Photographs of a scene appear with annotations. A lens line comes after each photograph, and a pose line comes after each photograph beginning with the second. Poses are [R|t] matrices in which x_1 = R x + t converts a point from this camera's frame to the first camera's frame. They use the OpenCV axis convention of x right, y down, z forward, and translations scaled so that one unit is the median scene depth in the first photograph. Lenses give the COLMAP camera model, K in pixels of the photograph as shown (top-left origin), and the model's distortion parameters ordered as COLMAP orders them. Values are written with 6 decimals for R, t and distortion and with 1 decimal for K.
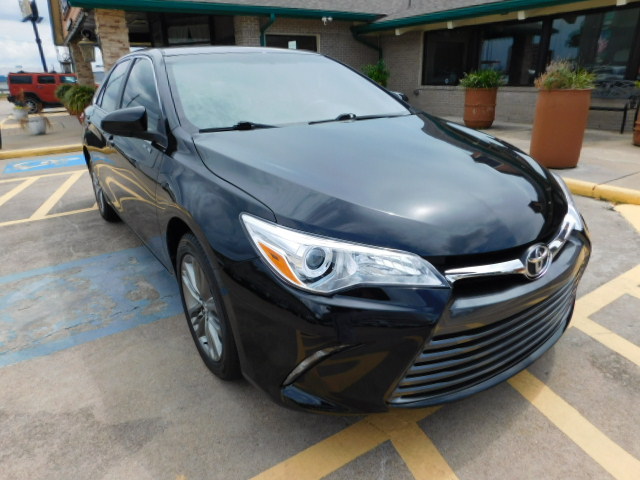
lens RADIAL K [[420.5, 0, 320.0], [0, 420.5, 240.0], [0, 0, 1]] dist [-0.062312, 0.052687]
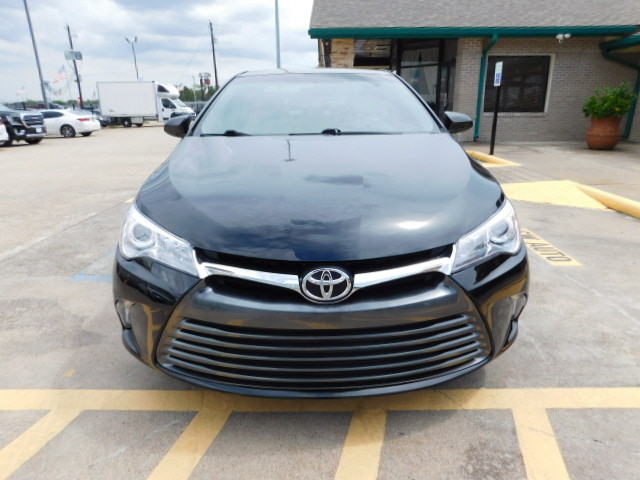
lens RADIAL K [[420.5, 0, 320.0], [0, 420.5, 240.0], [0, 0, 1]] dist [-0.062312, 0.052687]
pose [[0.835289, 0.187098, -0.516998, 0.139920], [-0.211098, 0.977383, 0.012647, -0.007981], [0.507672, 0.098573, 0.855893, 0.025093]]
